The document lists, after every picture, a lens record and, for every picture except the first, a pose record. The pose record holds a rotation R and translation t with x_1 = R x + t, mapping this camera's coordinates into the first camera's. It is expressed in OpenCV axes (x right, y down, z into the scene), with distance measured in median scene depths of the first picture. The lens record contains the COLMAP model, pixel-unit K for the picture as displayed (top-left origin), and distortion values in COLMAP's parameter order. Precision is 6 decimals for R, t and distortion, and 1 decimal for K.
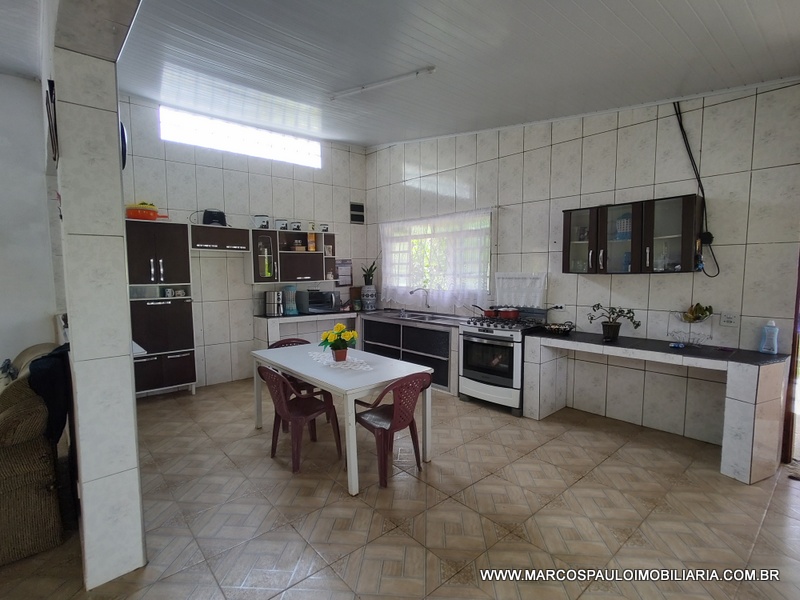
lens RADIAL K [[393.5, 0, 406.1], [0, 393.5, 301.6], [0, 0, 1]] dist [-0.007795, 0.004953]
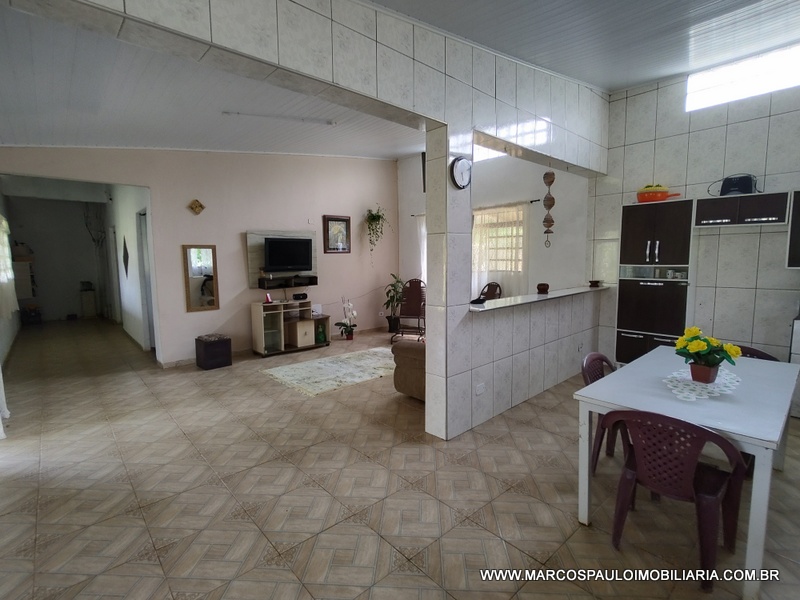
lens RADIAL K [[393.5, 0, 394.3], [0, 393.5, 297.2], [0, 0, 1]] dist [-0.007795, 0.004953]
pose [[0.003928, 0.108165, -0.994125, 0.366619], [-0.062502, 0.992216, 0.107711, -0.028274], [0.998037, 0.061712, 0.010658, 0.316462]]
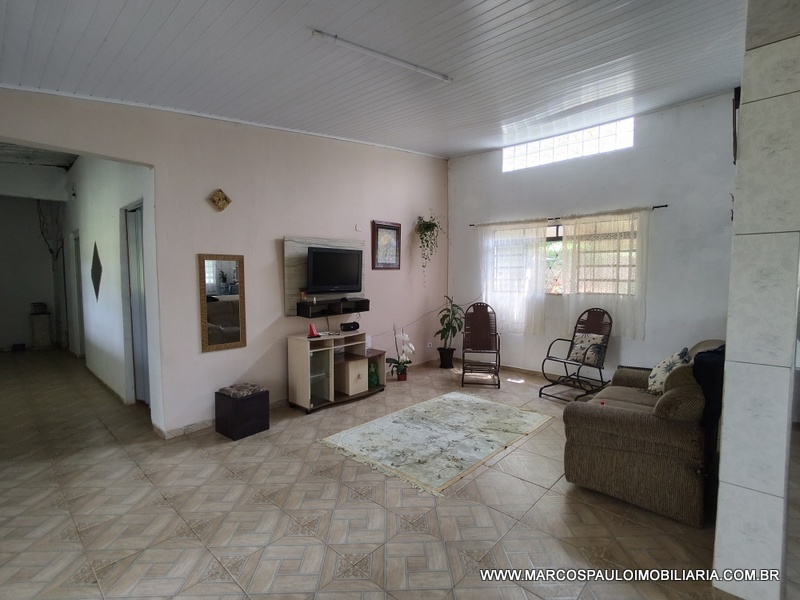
lens RADIAL K [[393.5, 0, 402.6], [0, 393.5, 303.5], [0, 0, 1]] dist [-0.007795, 0.004953]
pose [[0.103852, 0.078179, -0.991515, 0.242150], [-0.073832, 0.994761, 0.070702, -0.019580], [0.991849, 0.065864, 0.109080, 0.208218]]
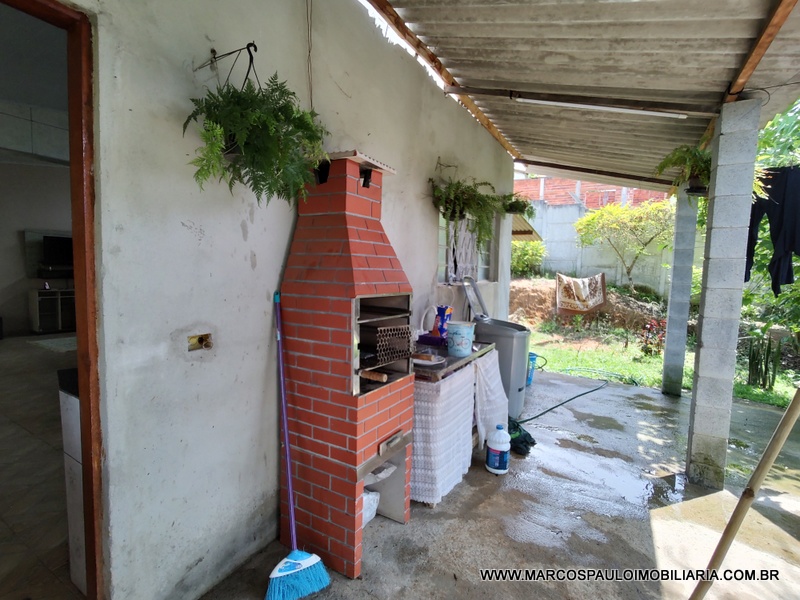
lens RADIAL K [[393.5, 0, 399.6], [0, 393.5, 301.2], [0, 0, 1]] dist [-0.007795, 0.004953]
pose [[0.302700, 0.093015, -0.948536, 0.593546], [-0.102103, 0.992664, 0.064758, -0.033990], [0.947601, 0.077246, 0.309976, 0.482210]]
